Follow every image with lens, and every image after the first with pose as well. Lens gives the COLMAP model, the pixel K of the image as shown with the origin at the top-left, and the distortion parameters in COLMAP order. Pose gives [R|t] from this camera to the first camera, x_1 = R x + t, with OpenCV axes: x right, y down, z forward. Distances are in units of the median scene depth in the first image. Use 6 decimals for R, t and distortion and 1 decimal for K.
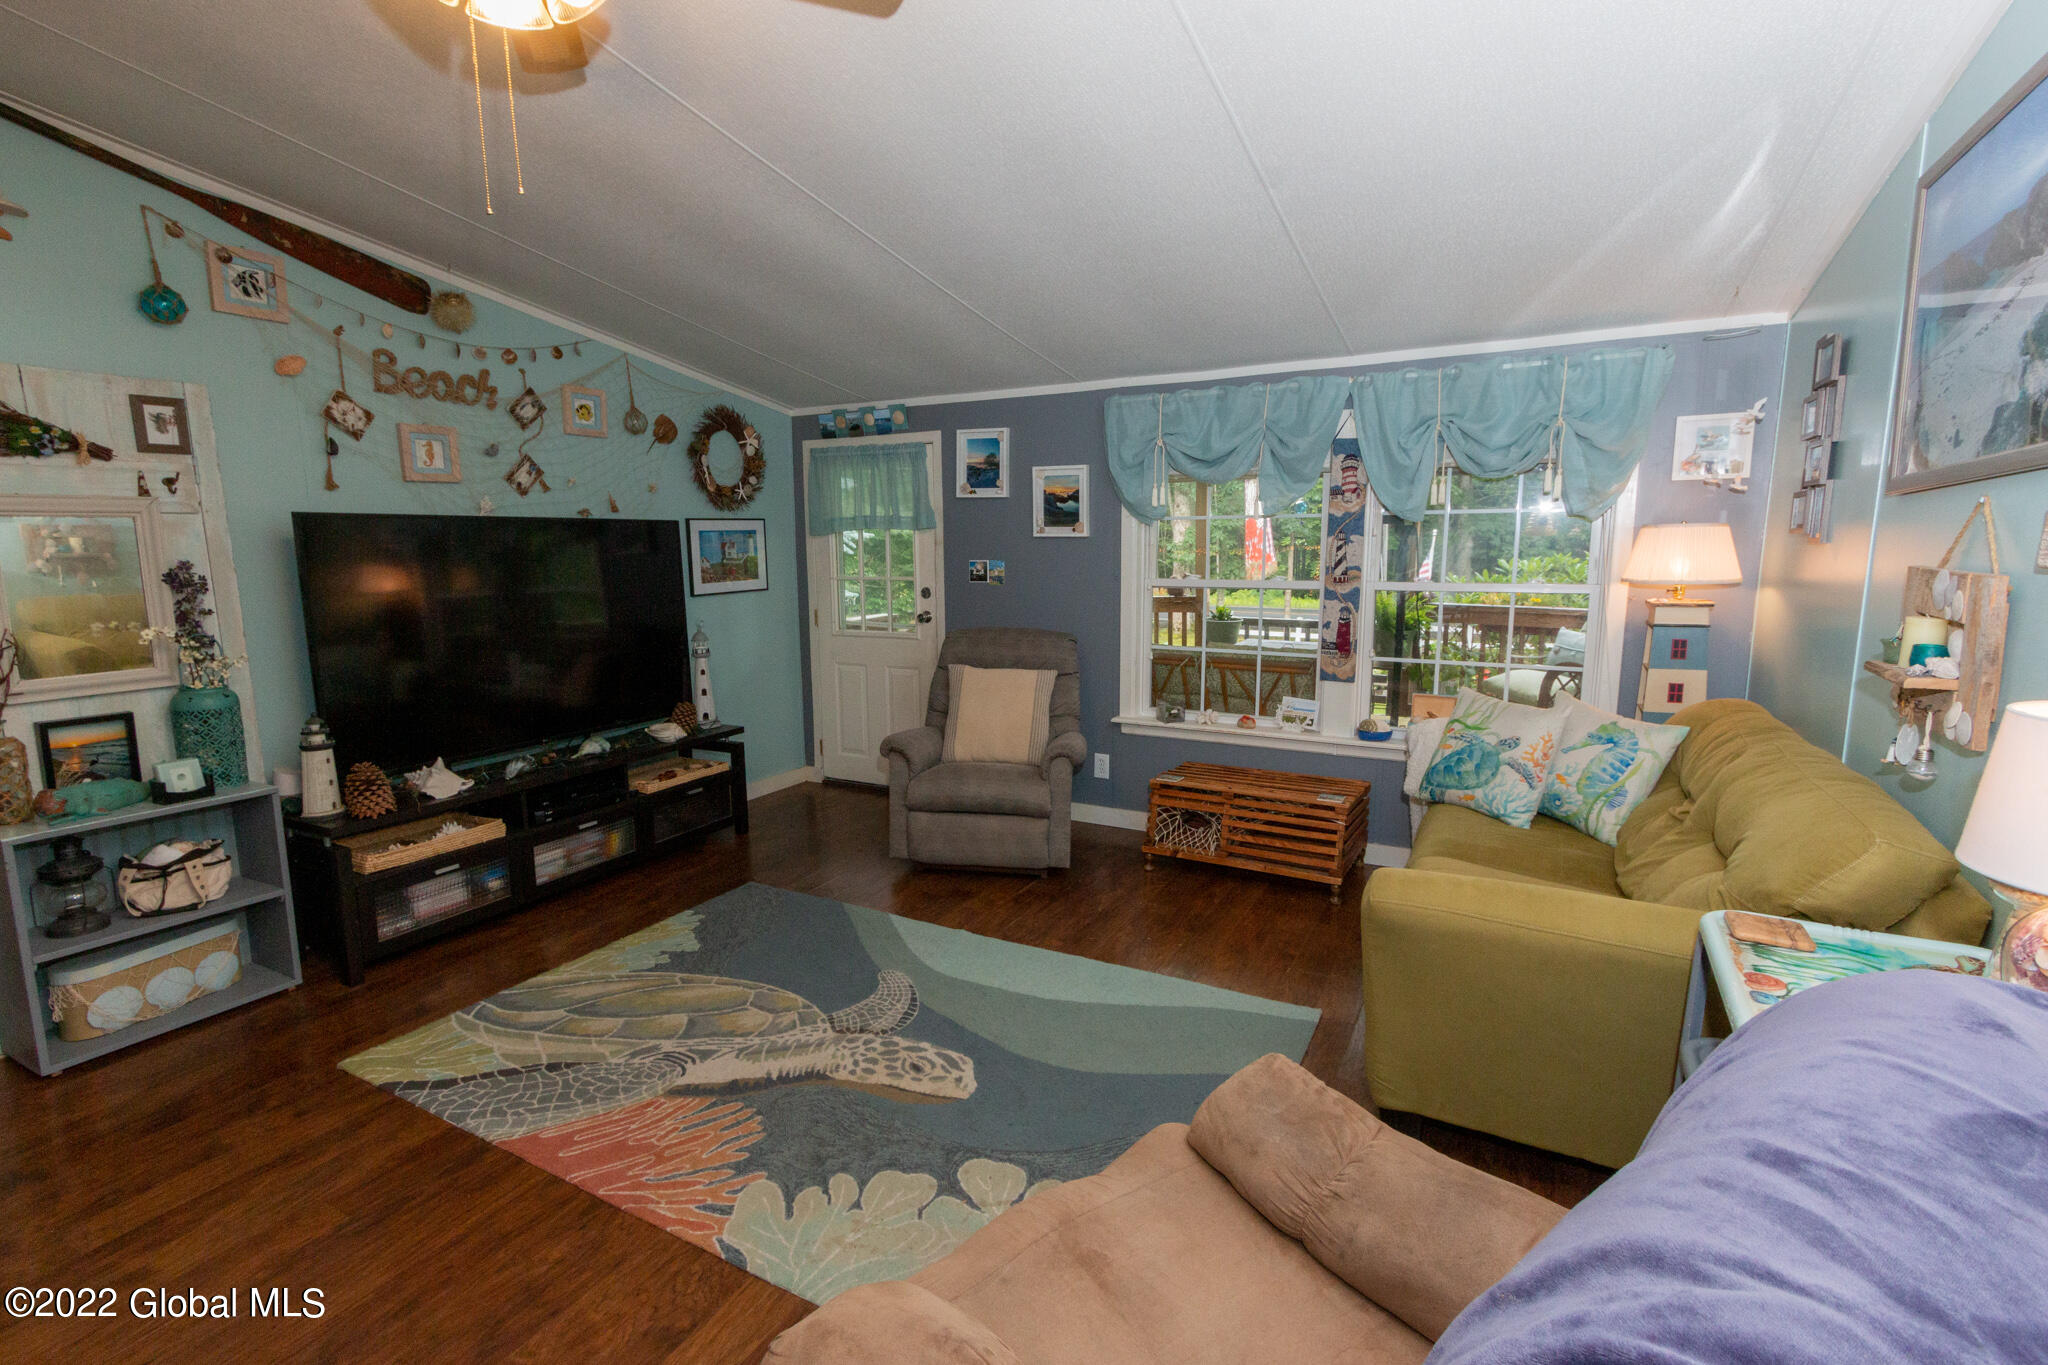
lens RADIAL K [[927.7, 0, 1022.0], [0, 927.7, 703.1], [0, 0, 1]] dist [0.005347, -0.002100]
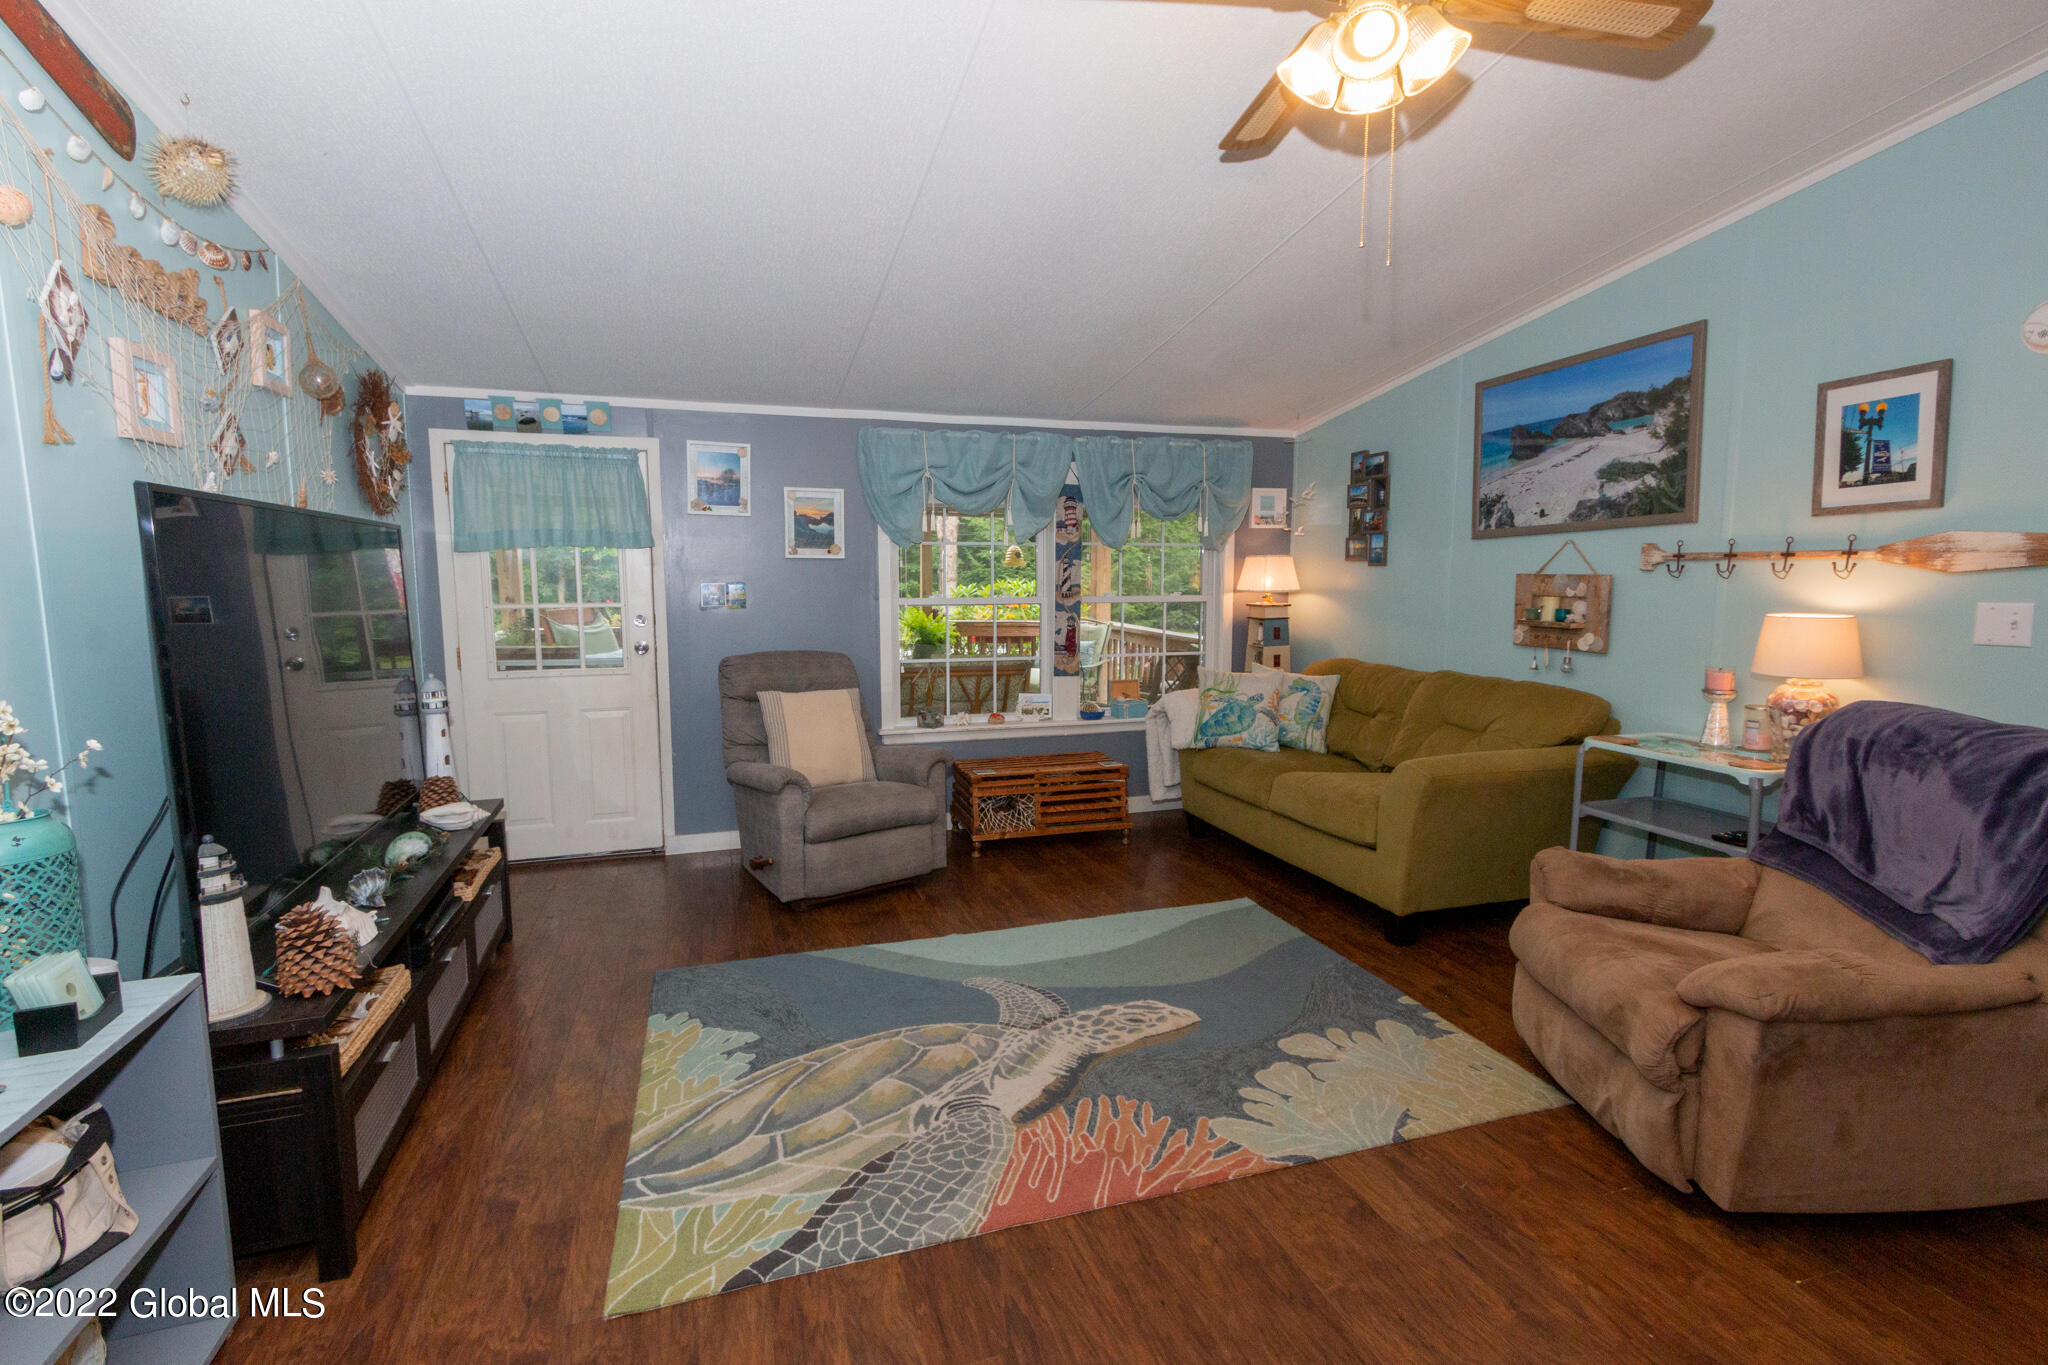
lens RADIAL K [[927.7, 0, 1021.0], [0, 927.7, 694.9], [0, 0, 1]] dist [0.005347, -0.002100]
pose [[0.686450, -0.089336, 0.721669, -0.789592], [0.121073, 0.992614, 0.007712, -0.019638], [-0.717027, 0.082080, 0.692196, 0.230885]]
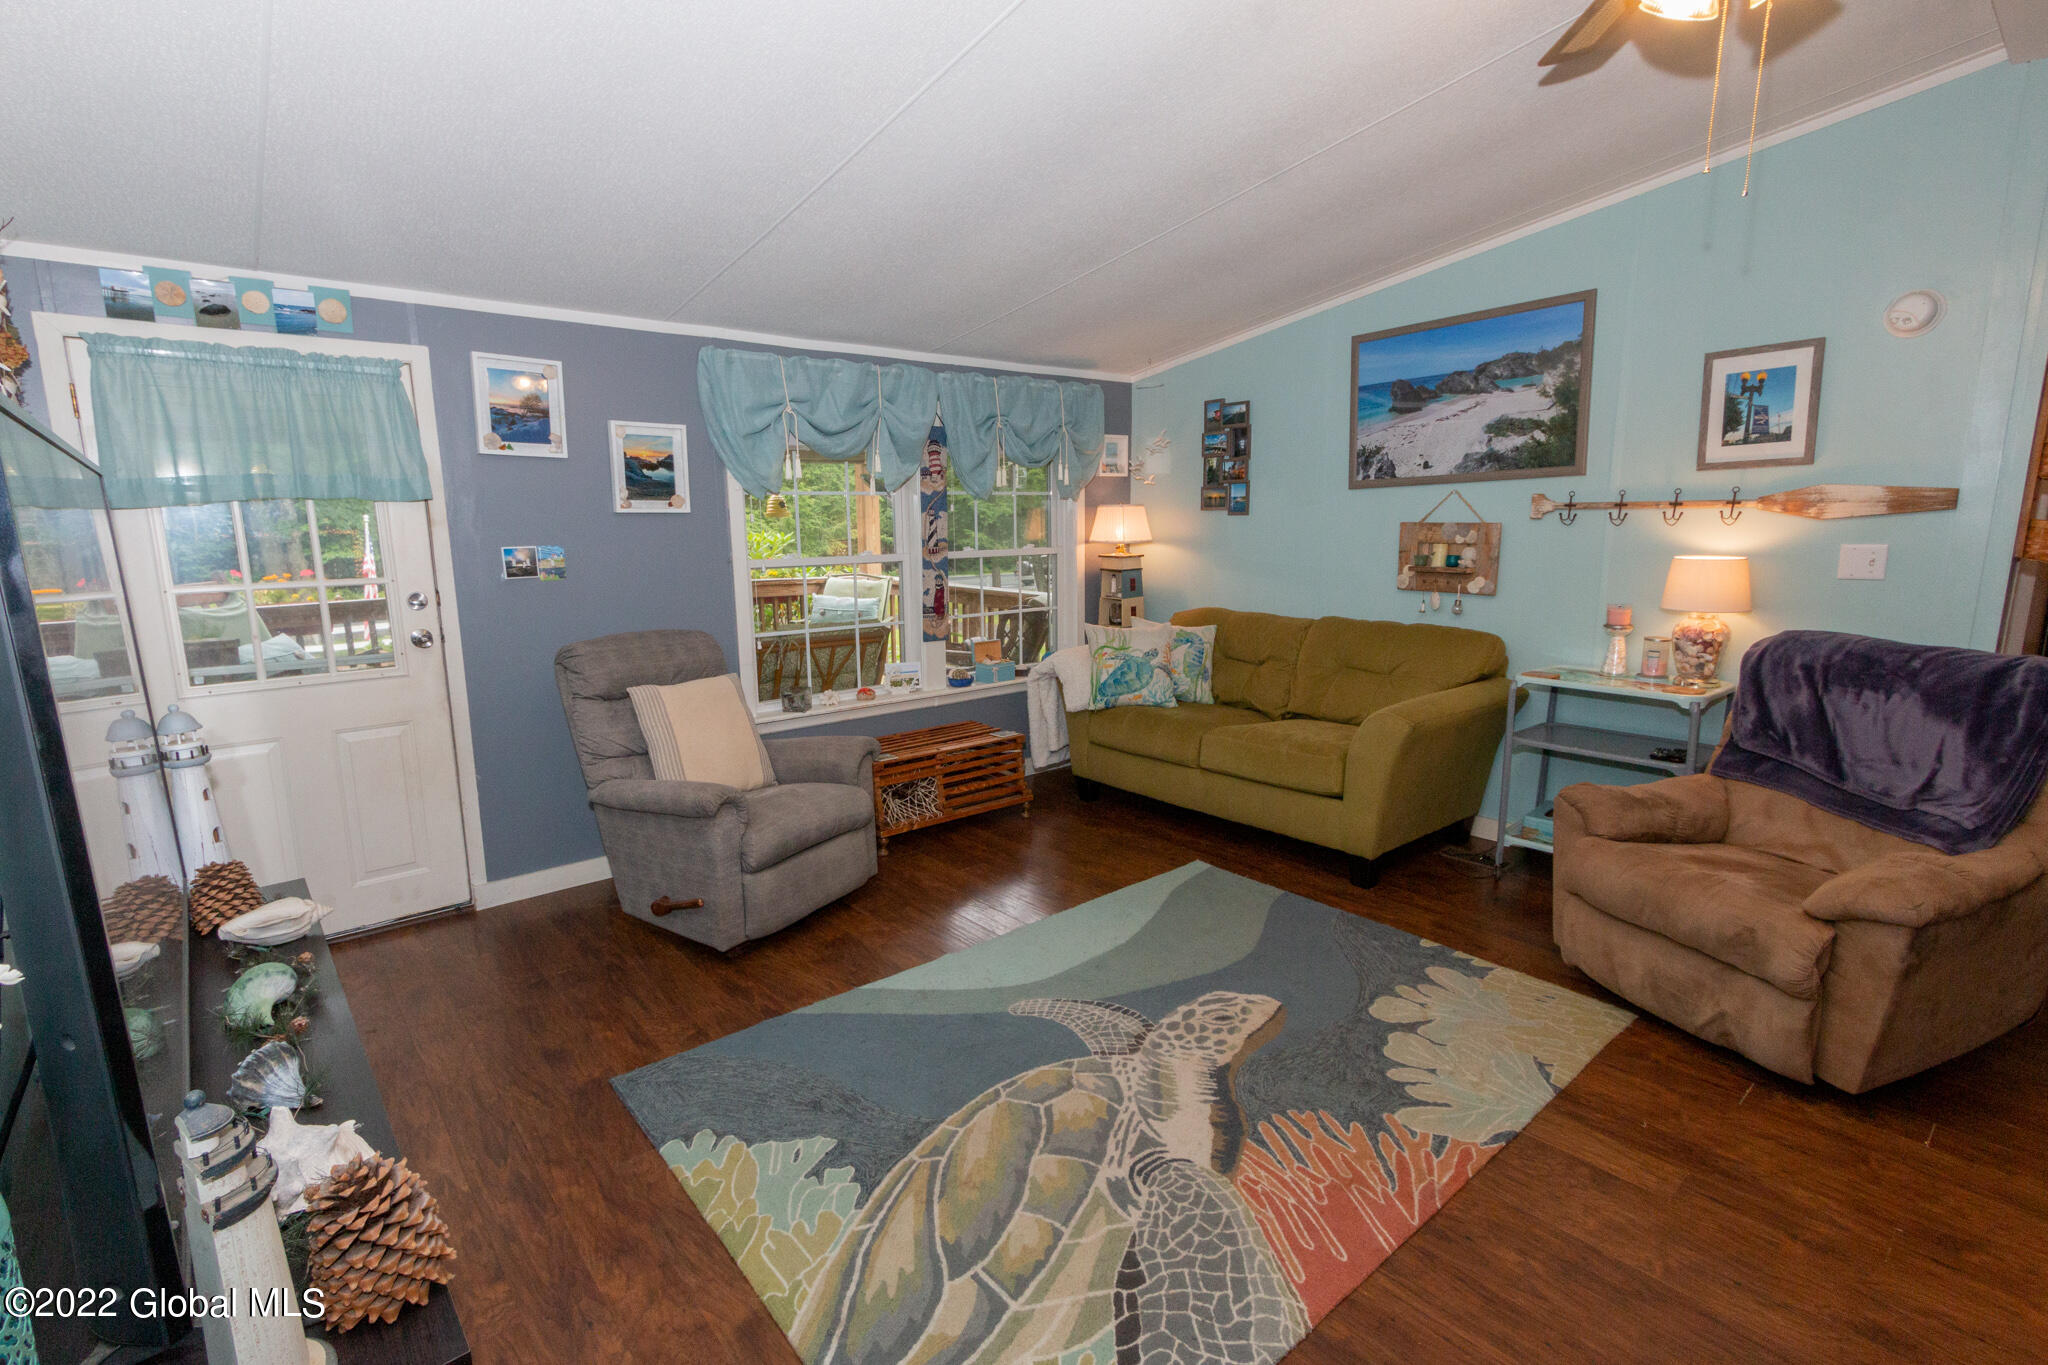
lens RADIAL K [[927.7, 0, 1015.9], [0, 927.7, 694.8], [0, 0, 1]] dist [0.005347, -0.002100]
pose [[0.369883, -0.174020, 0.912636, -0.870042], [0.168722, 0.978550, 0.118207, -0.099059], [-0.913630, 0.110259, 0.391310, 0.613219]]
